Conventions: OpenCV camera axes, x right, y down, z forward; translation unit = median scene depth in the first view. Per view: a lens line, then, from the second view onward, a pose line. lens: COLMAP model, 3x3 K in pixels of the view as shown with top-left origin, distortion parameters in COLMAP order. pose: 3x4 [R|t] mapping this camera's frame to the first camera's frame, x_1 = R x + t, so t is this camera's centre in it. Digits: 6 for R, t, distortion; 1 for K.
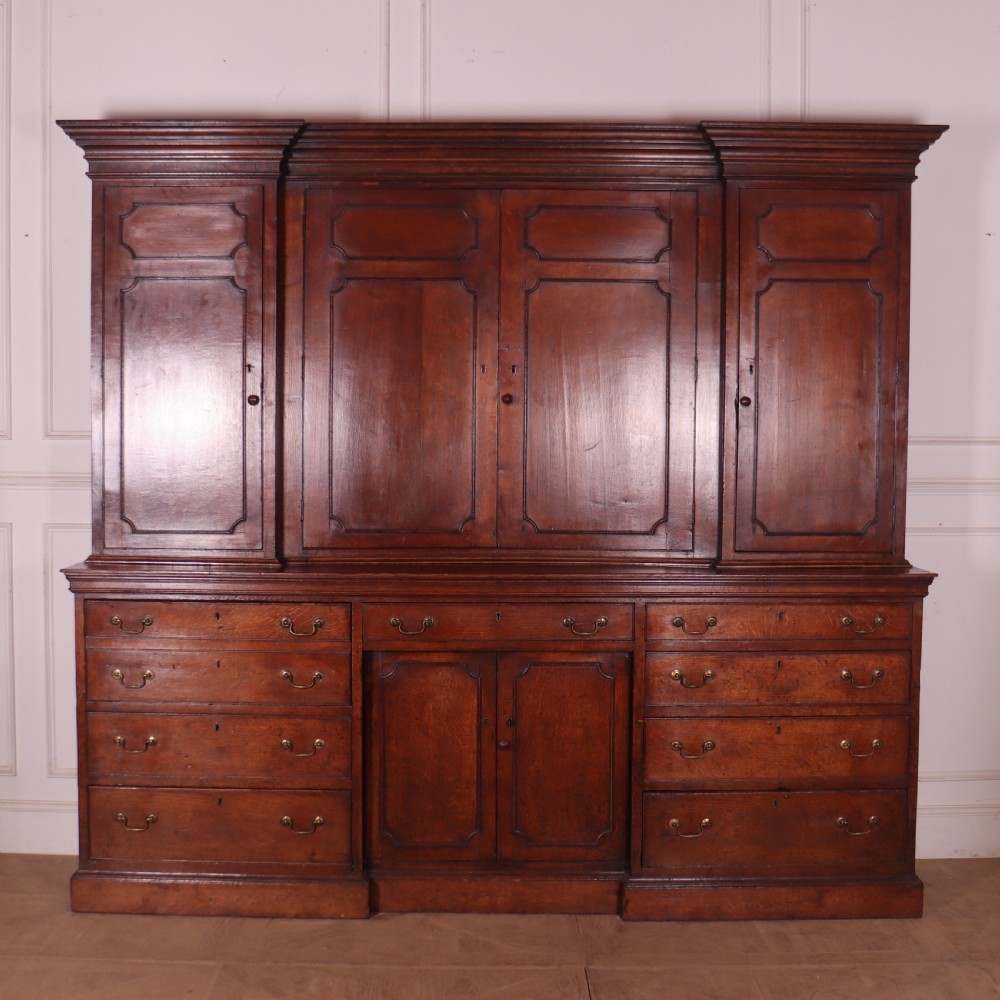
lens RADIAL K [[1629.5, 0, 473.9], [0, 1629.5, 517.8], [0, 0, 1]] dist [-0.151157, 0.000000]
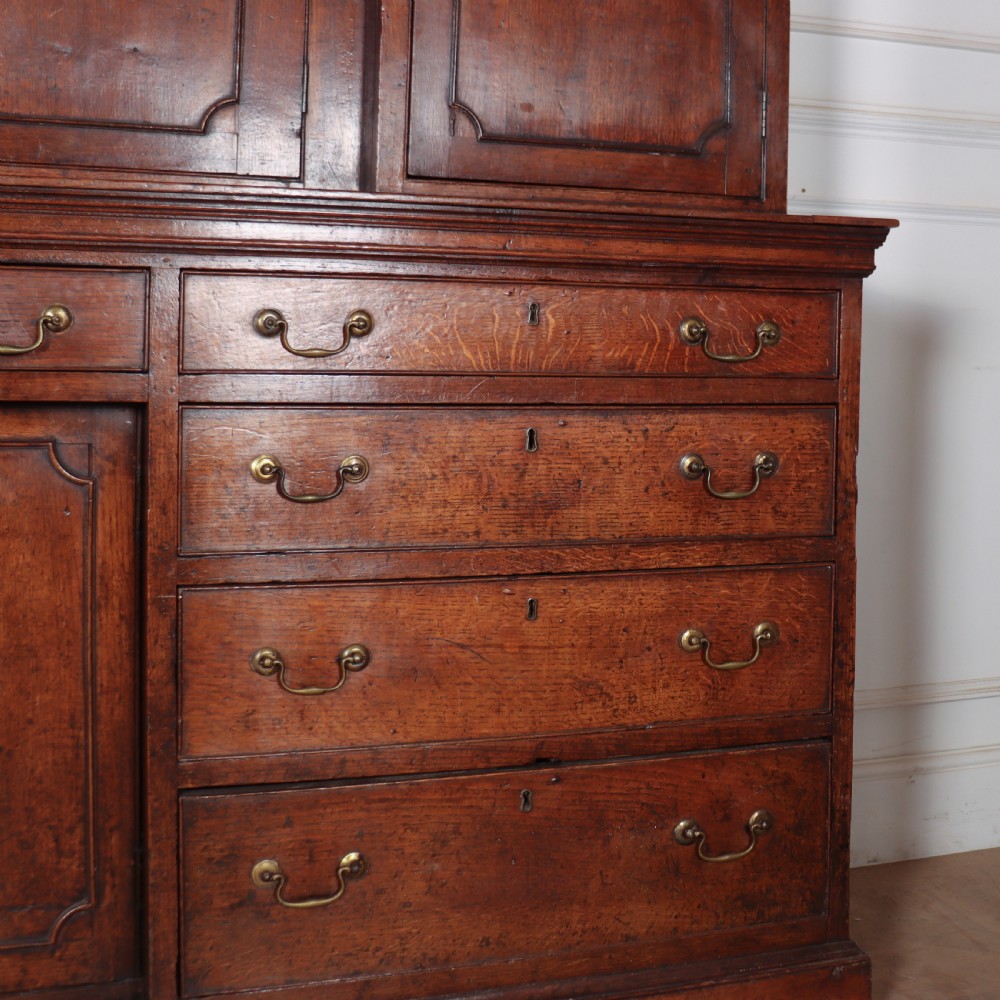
lens RADIAL K [[1568.7, 0, 624.7], [0, 1568.7, 364.7], [0, 0, 1]] dist [-0.146265, 0.000000]
pose [[0.929420, 0.011039, 0.368857, 0.068941], [0.010471, 0.998361, -0.056264, 0.092617], [-0.368874, 0.056155, 0.927782, 0.631285]]
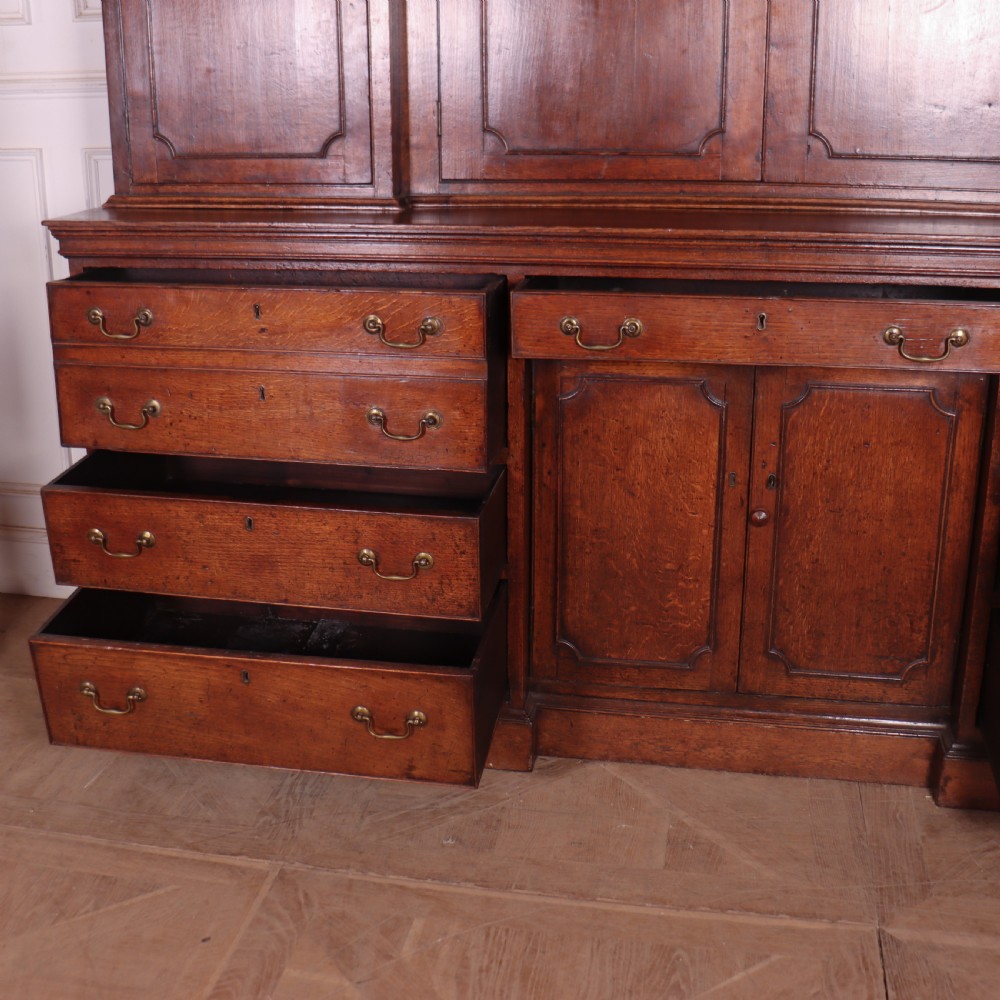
lens RADIAL K [[1302.3, 0, 466.7], [0, 1302.3, 475.0], [0, 0, 1]] dist [-0.143937, 0.000000]
pose [[0.980958, 0.043232, -0.189347, 0.001915], [0.004425, 0.969683, 0.244326, 0.007475], [0.194169, -0.240512, 0.951027, 0.528095]]
